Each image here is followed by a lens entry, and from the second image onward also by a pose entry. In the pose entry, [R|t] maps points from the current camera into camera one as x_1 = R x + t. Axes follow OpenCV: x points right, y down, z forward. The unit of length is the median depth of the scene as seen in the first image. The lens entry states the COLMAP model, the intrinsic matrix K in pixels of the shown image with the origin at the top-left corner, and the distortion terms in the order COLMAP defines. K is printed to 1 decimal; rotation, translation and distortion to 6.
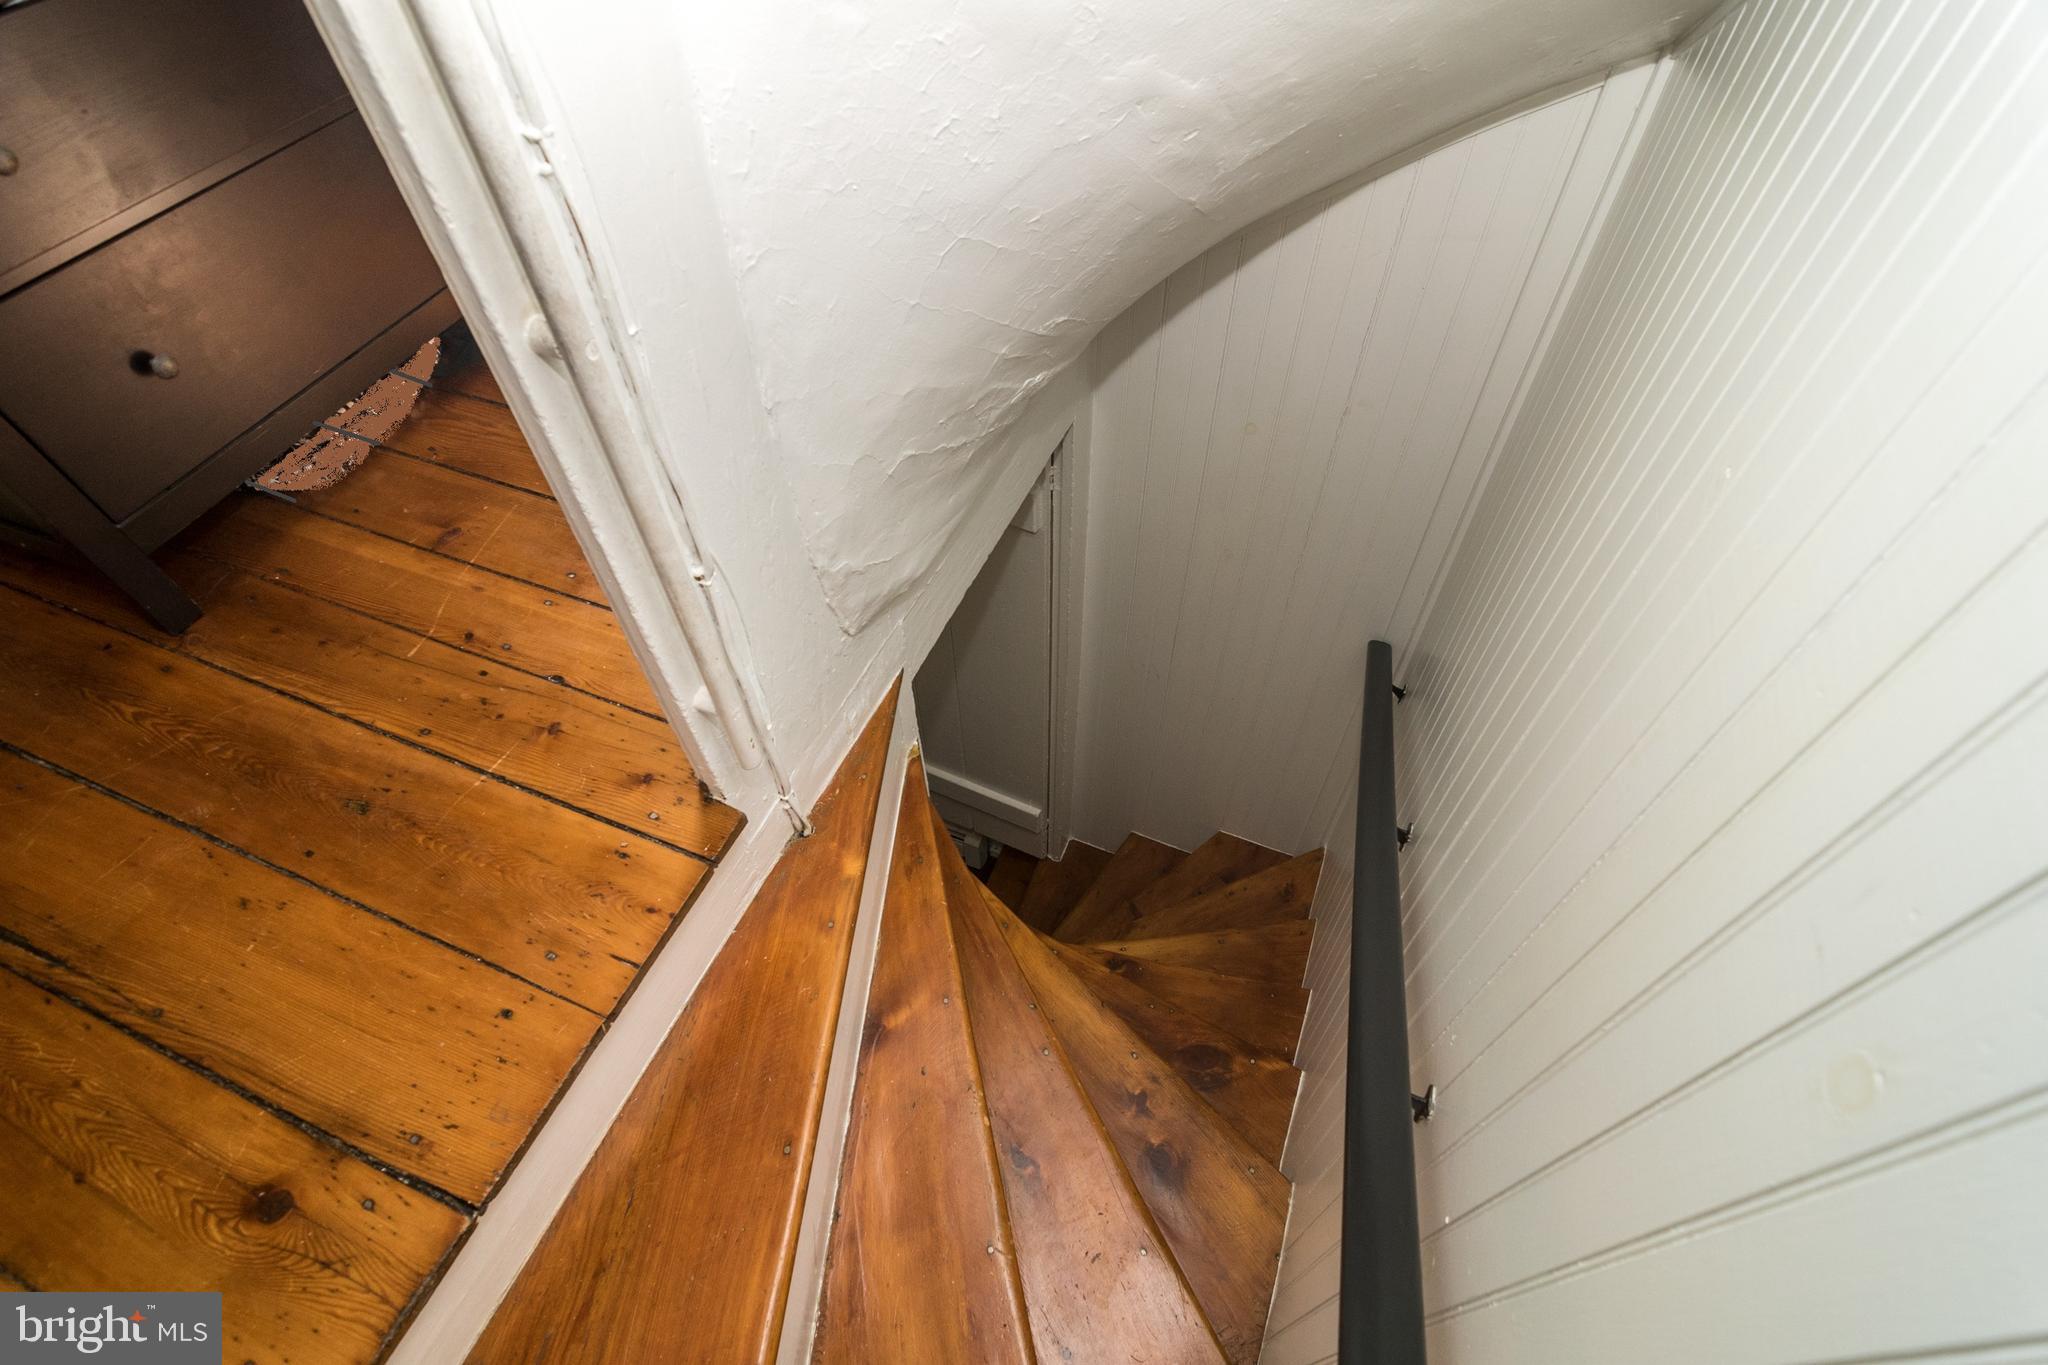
lens RADIAL K [[992.6, 0, 1026.1], [0, 992.6, 685.0], [0, 0, 1]] dist [-0.001082, 0.004104]
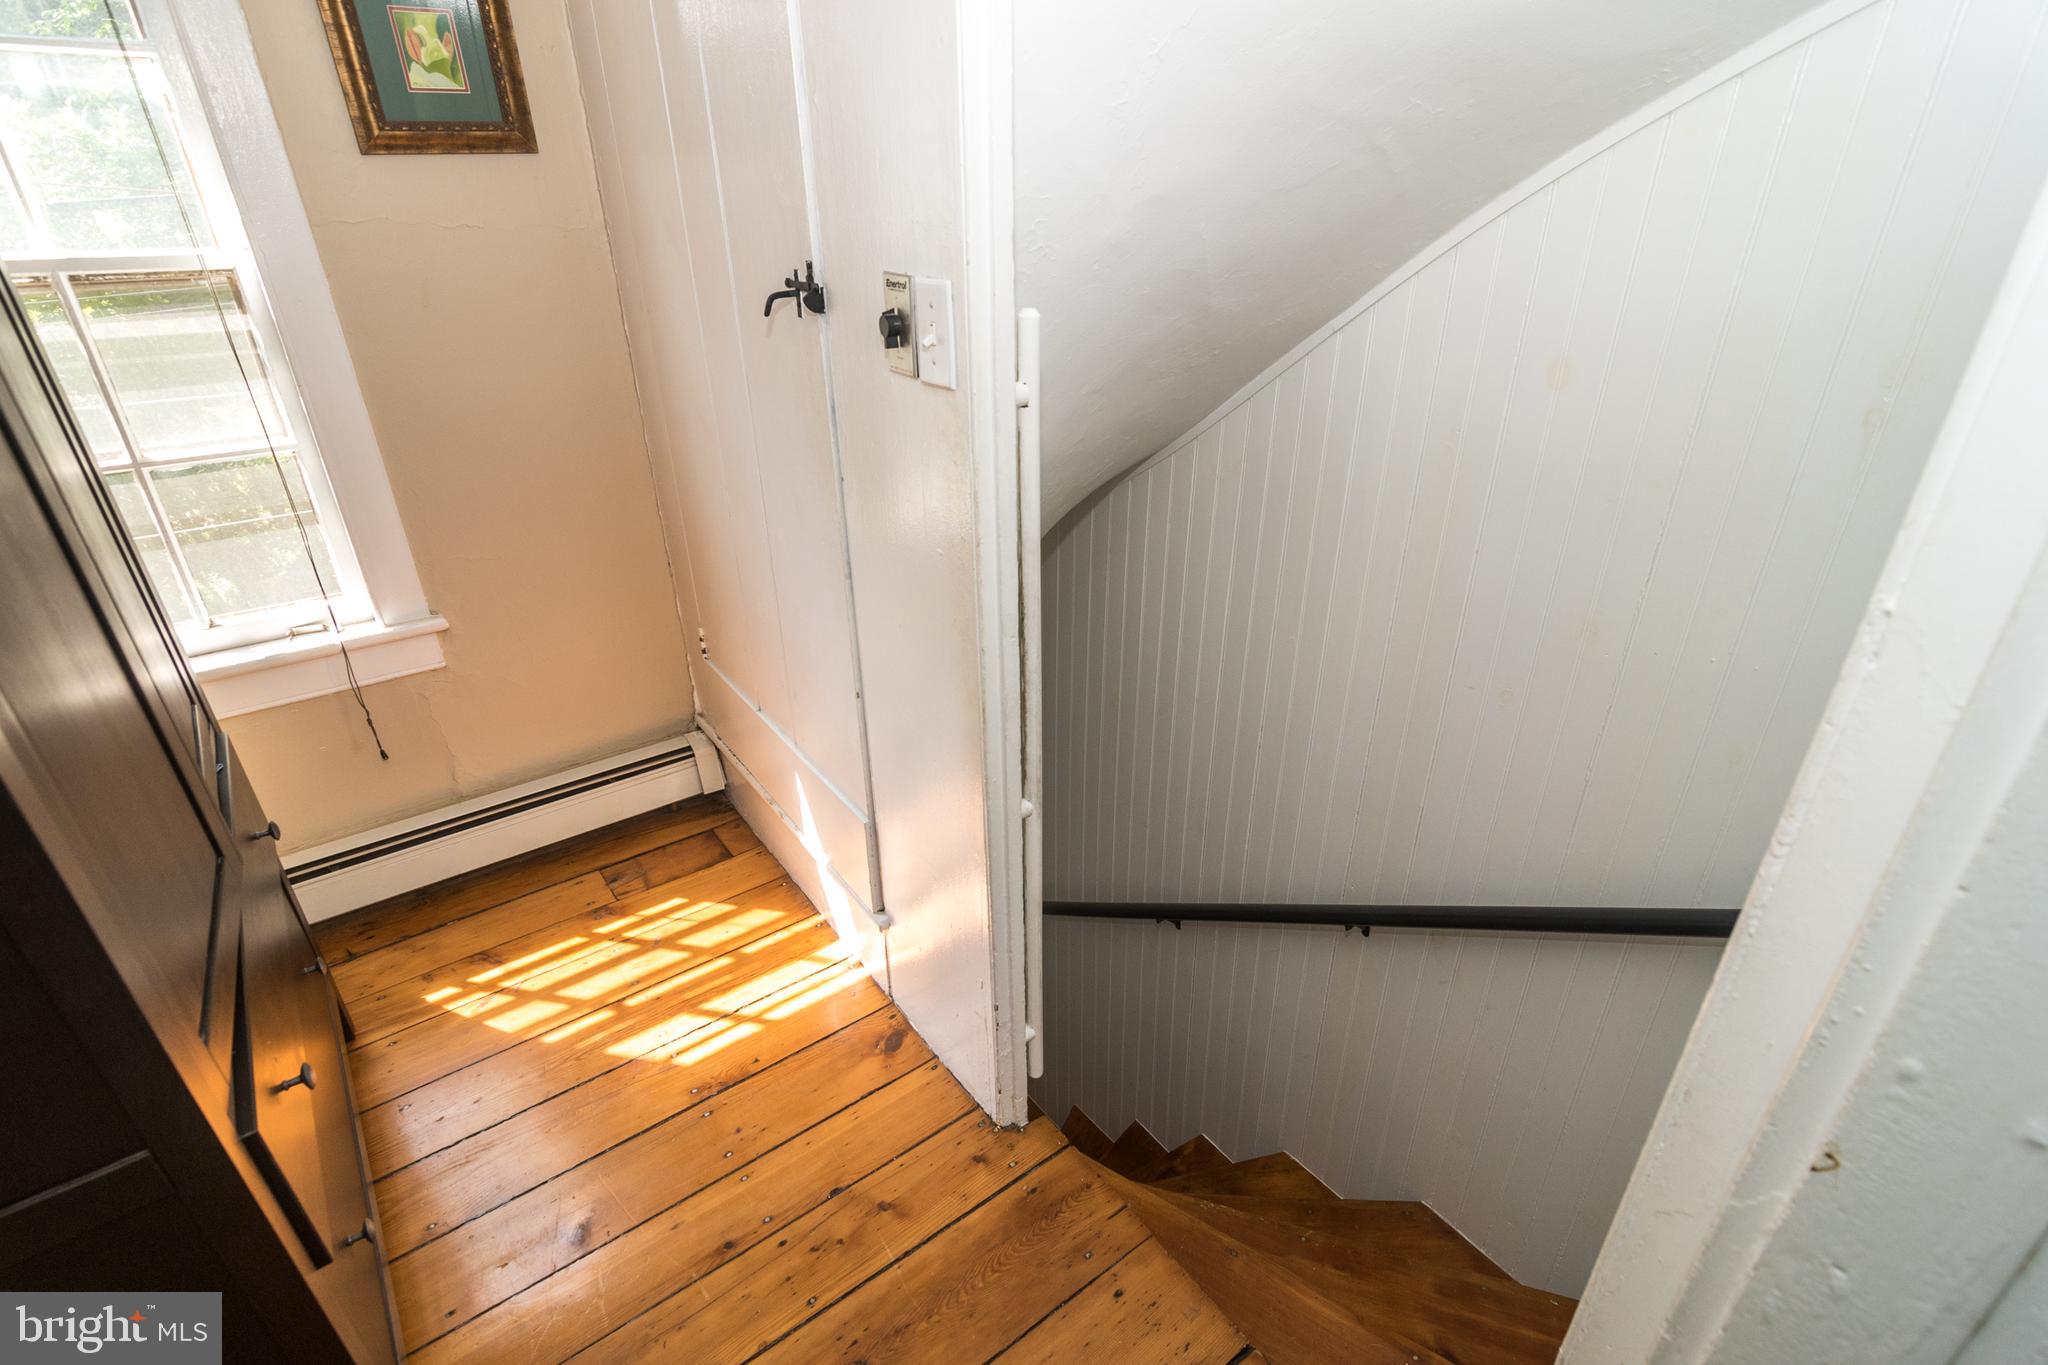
lens RADIAL K [[992.6, 0, 1024.5], [0, 992.6, 693.4], [0, 0, 1]] dist [-0.001082, 0.004104]
pose [[0.517332, -0.389312, 0.762105, -1.070741], [0.675453, 0.732570, -0.084287, -0.196508], [-0.525481, 0.558371, 0.641944, -0.208682]]
